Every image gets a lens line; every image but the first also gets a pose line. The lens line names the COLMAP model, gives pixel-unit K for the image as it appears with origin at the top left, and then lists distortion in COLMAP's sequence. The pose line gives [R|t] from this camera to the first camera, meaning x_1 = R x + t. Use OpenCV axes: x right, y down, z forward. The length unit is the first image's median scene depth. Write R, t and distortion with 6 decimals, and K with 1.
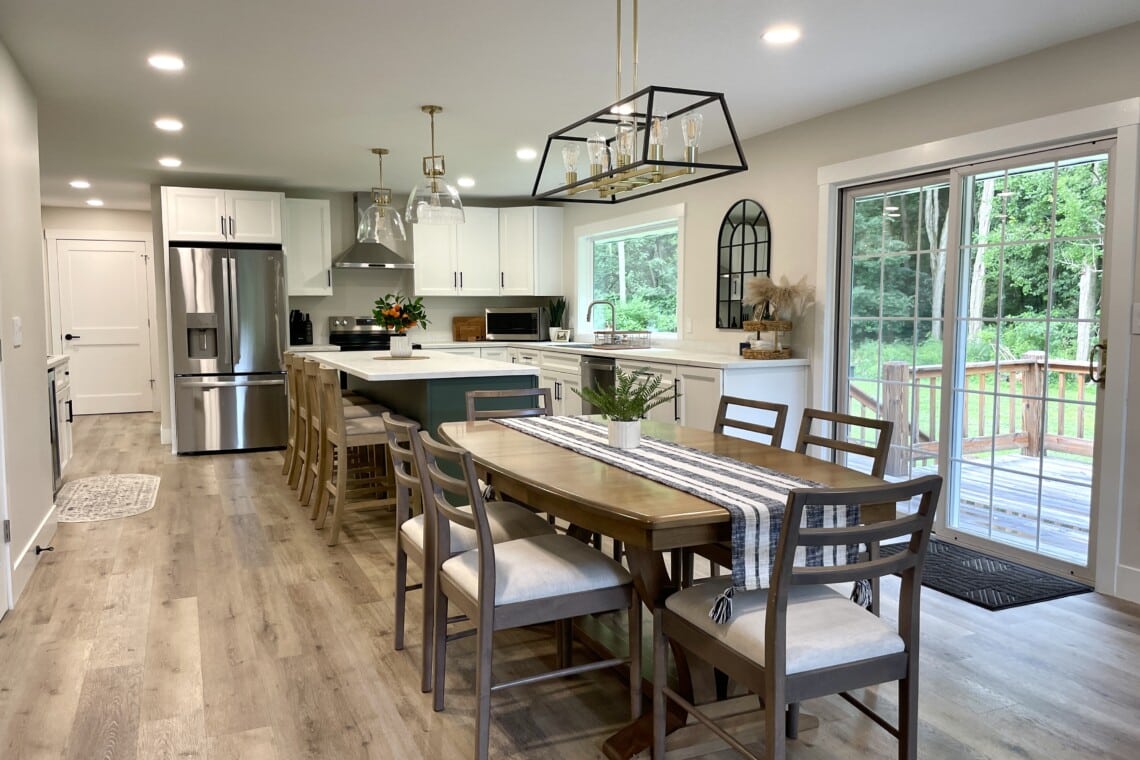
lens RADIAL K [[862.8, 0, 563.2], [0, 862.8, 377.1], [0, 0, 1]] dist [0.067284, -0.096849]
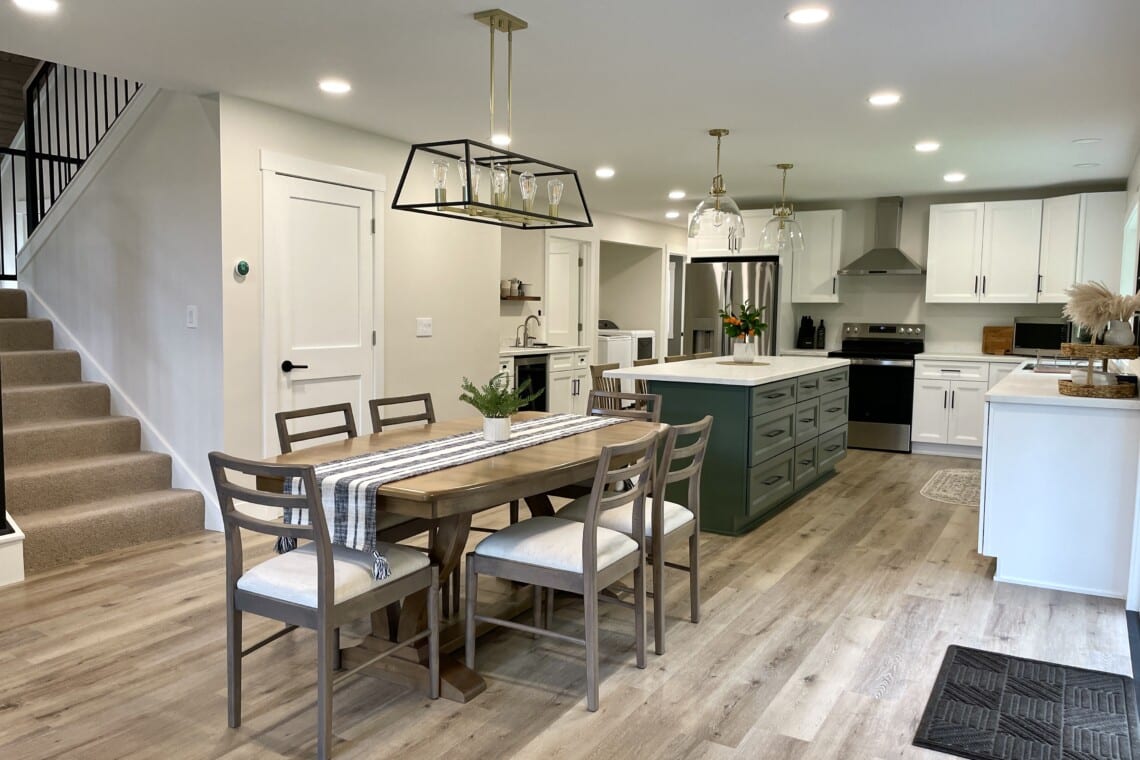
lens RADIAL K [[862.8, 0, 563.2], [0, 862.8, 377.1], [0, 0, 1]] dist [0.067284, -0.096849]
pose [[0.585904, 0.077090, -0.806706, 0.409085], [-0.078388, 0.996188, 0.038265, -0.021221], [0.806581, 0.040816, 0.589713, 0.143435]]
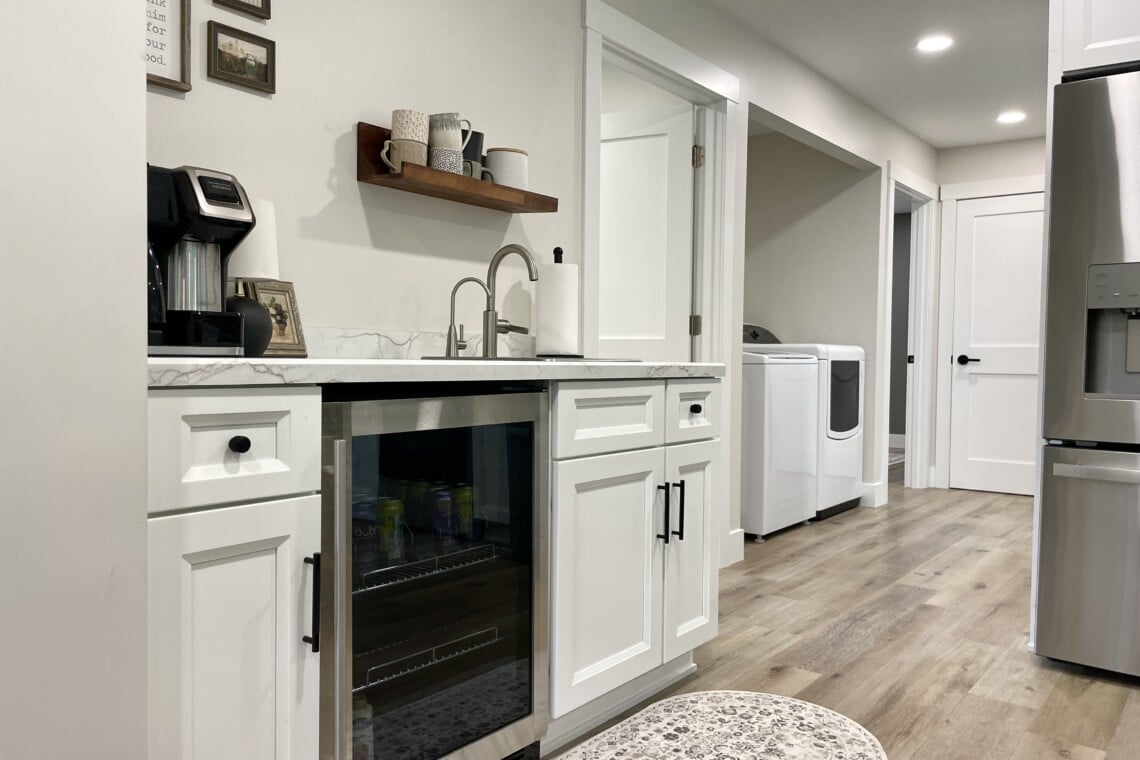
lens RADIAL K [[862.8, 0, 563.2], [0, 862.8, 377.1], [0, 0, 1]] dist [0.067284, -0.096849]
pose [[0.461636, 0.032857, -0.886461, -0.206807], [-0.084095, 0.996434, -0.006860, -0.008459], [0.883074, 0.077714, 0.462753, 0.619624]]
